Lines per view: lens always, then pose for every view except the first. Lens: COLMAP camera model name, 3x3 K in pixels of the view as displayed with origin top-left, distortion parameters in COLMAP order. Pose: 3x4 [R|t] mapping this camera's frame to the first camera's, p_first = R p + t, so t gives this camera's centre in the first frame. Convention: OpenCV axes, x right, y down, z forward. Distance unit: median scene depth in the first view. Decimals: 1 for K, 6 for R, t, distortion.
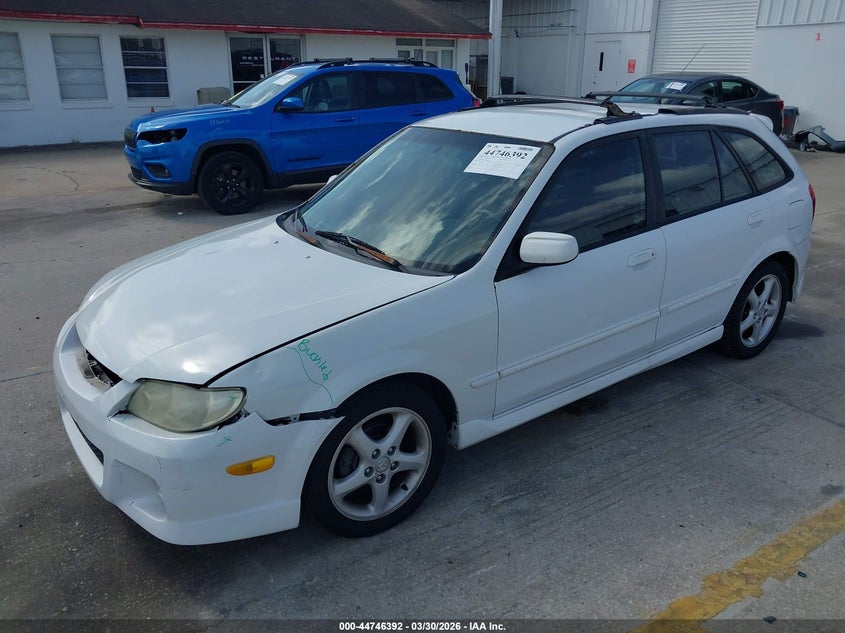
lens RADIAL K [[665.9, 0, 419.2], [0, 665.9, 321.1], [0, 0, 1]] dist [-0.005584, -0.022476]
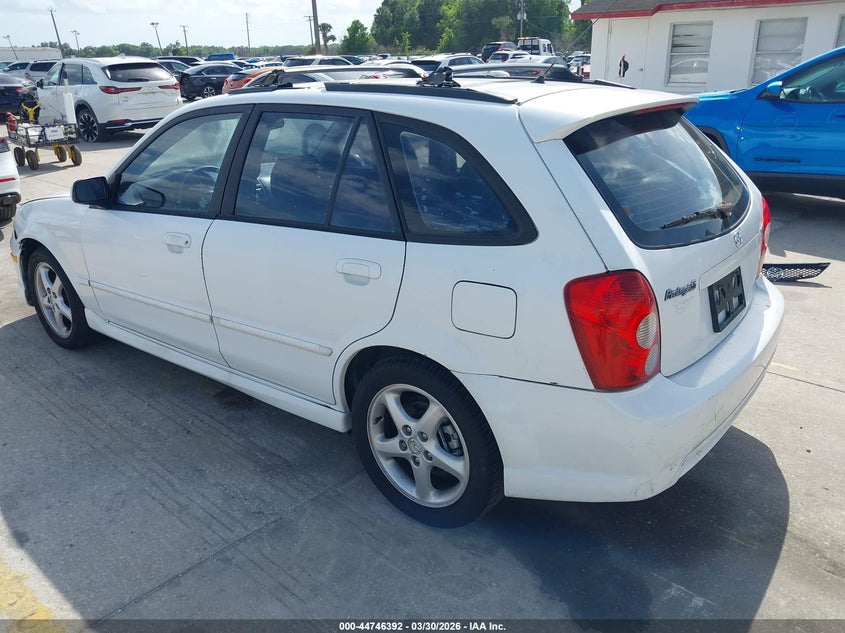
lens RADIAL K [[665.9, 0, 420.6], [0, 665.9, 315.0], [0, 0, 1]] dist [-0.005584, -0.022476]
pose [[0.249906, 0.320256, -0.913774, 1.141841], [-0.317639, 0.918609, 0.235080, -0.286132], [0.914687, 0.231502, 0.331292, 0.905857]]
